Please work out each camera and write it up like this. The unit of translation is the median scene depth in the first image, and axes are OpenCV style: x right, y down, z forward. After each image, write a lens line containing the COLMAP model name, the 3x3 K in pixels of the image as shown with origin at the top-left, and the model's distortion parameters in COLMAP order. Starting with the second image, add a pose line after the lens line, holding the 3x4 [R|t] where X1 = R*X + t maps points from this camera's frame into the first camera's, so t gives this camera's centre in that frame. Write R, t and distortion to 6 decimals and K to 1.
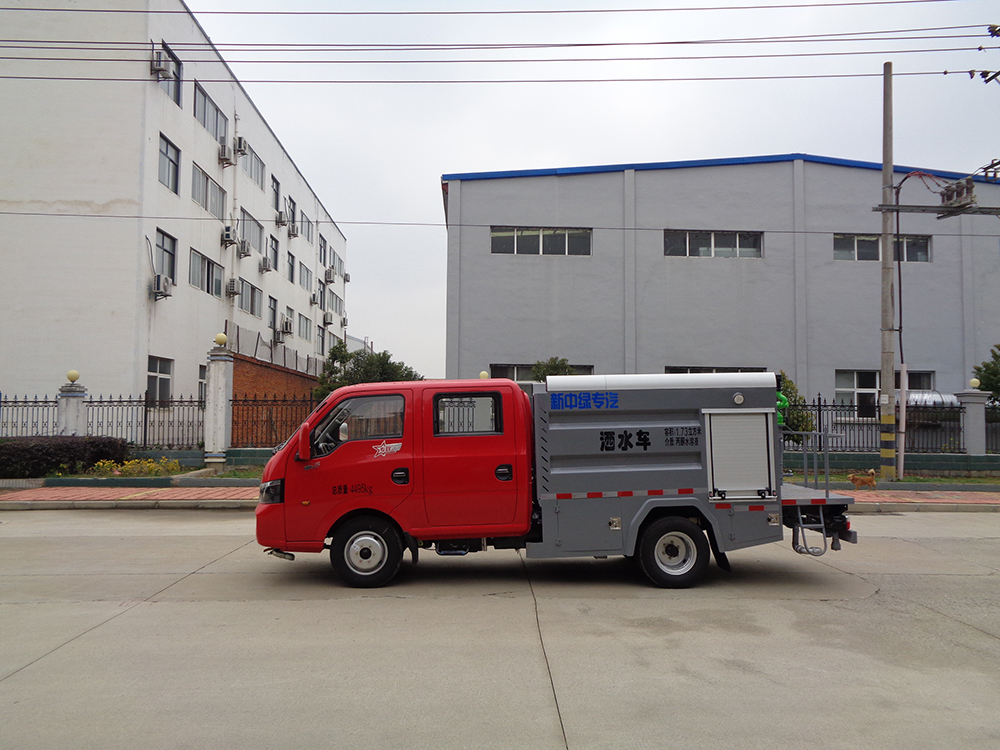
lens RADIAL K [[769.8, 0, 505.2], [0, 769.8, 370.7], [0, 0, 1]] dist [0.038184, -0.005933]
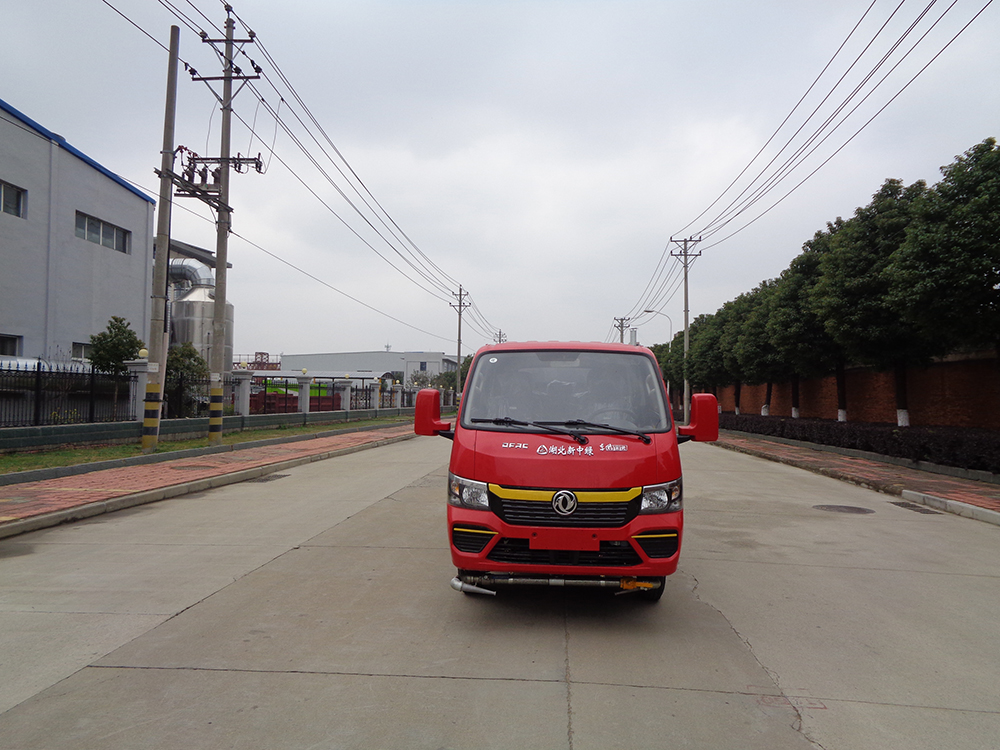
lens RADIAL K [[769.8, 0, 502.5], [0, 769.8, 373.3], [0, 0, 1]] dist [0.038184, -0.005933]
pose [[0.158133, 0.021247, 0.987189, -0.678826], [-0.066495, 0.997728, -0.010823, 0.041184], [-0.985176, -0.063932, 0.159186, 0.676130]]
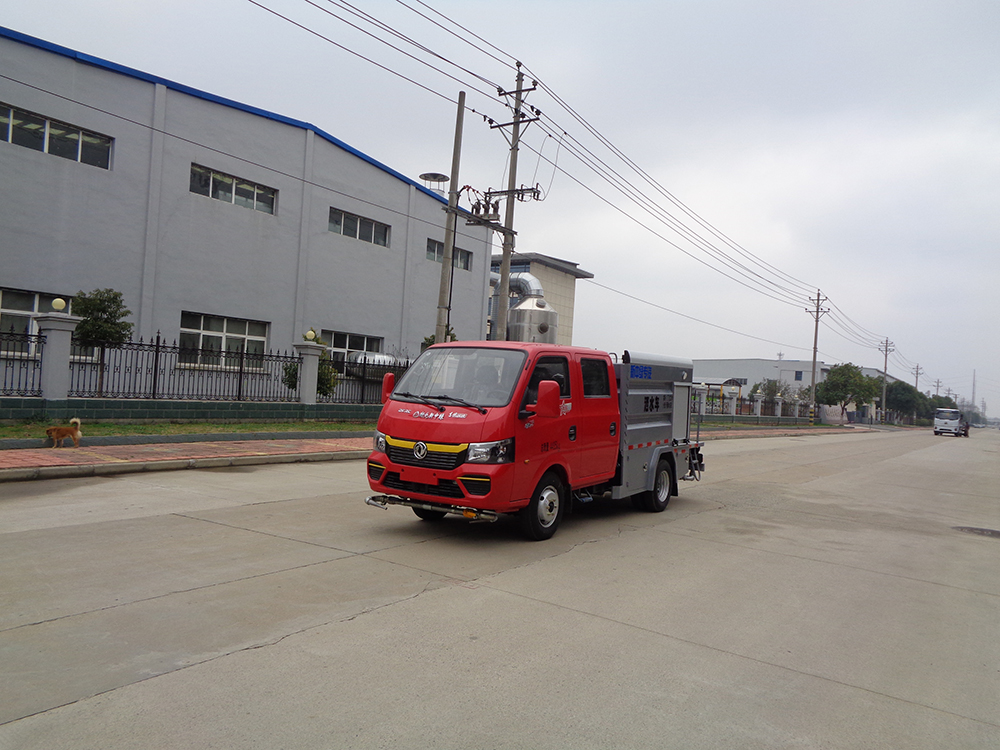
lens RADIAL K [[769.8, 0, 504.8], [0, 769.8, 376.9], [0, 0, 1]] dist [0.038184, -0.005933]
pose [[0.606013, 0.039233, 0.794487, -0.706277], [-0.100939, 0.994502, 0.027884, 0.021868], [-0.789025, -0.097093, 0.606641, 0.264003]]
